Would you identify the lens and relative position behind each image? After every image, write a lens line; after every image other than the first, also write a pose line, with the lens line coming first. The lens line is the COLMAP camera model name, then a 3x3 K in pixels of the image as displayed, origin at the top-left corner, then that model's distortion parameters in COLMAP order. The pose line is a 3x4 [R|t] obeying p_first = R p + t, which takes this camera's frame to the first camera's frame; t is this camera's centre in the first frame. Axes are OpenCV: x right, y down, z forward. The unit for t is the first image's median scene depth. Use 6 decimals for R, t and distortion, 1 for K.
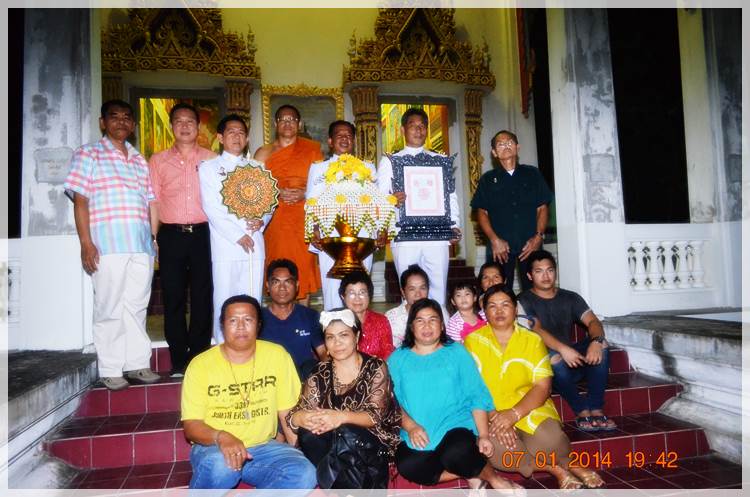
lens RADIAL K [[575.7, 0, 375.1], [0, 575.7, 246.1], [0, 0, 1]] dist [-0.010537, 0.008299]
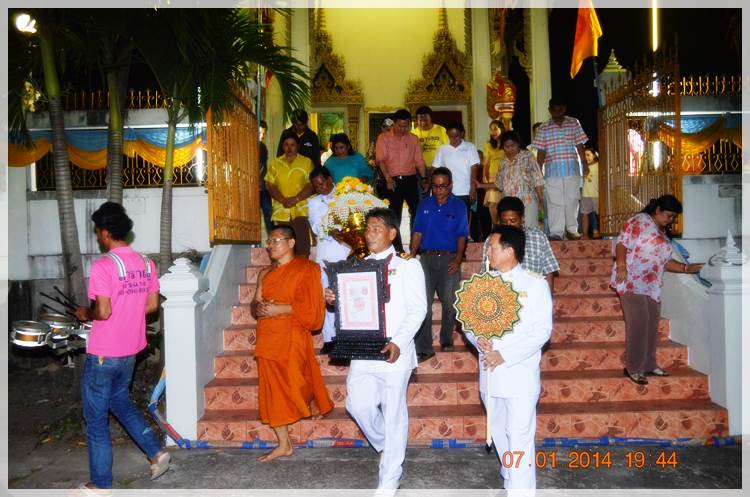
lens RADIAL K [[633.8, 0, 377.8], [0, 633.8, 249.4], [0, 0, 1]] dist [-0.012679, -0.020725]
pose [[0.986666, -0.000820, -0.162756, 0.335441], [-0.001555, 0.999894, -0.014467, 0.410427], [0.162751, 0.014527, 0.986560, -1.875913]]
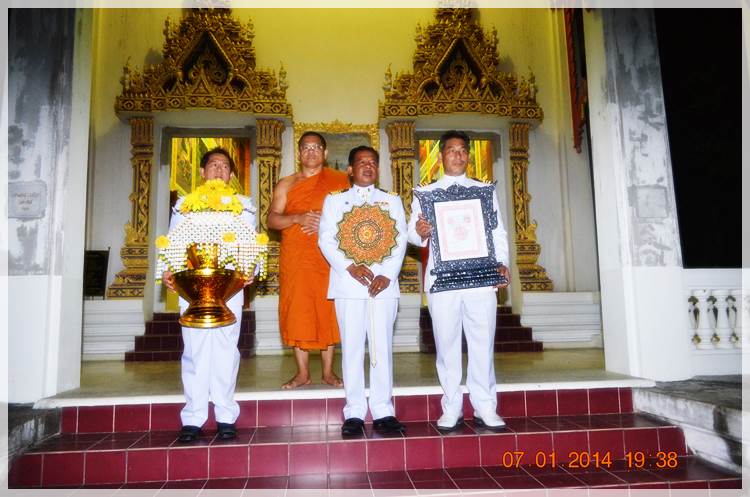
lens RADIAL K [[575.7, 0, 376.2], [0, 575.7, 247.3], [0, 0, 1]] dist [-0.010537, 0.008299]
pose [[0.993269, 0.003518, -0.115779, 0.085559], [-0.012011, 0.997279, -0.072737, -0.002914], [0.115208, 0.073638, 0.990608, 0.116825]]
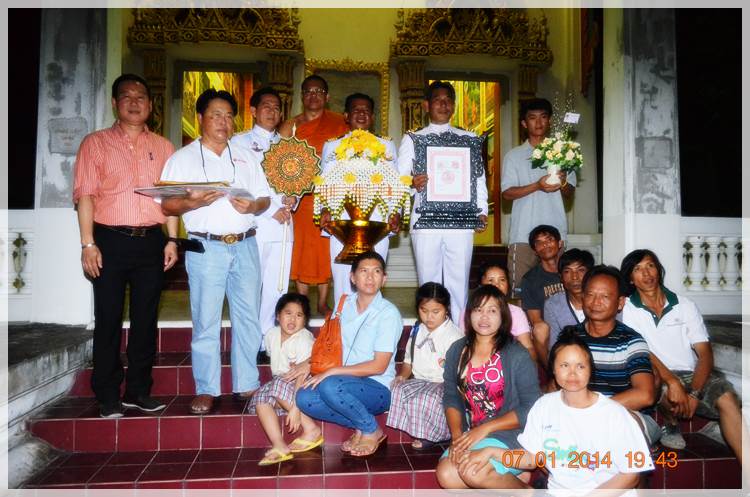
lens RADIAL K [[575.7, 0, 375.9], [0, 575.7, 245.4], [0, 0, 1]] dist [-0.010537, 0.008299]
pose [[0.993916, 0.040563, -0.102399, 0.053992], [-0.037098, 0.998680, 0.035525, -0.006783], [0.103704, -0.031510, 0.994109, 0.059077]]
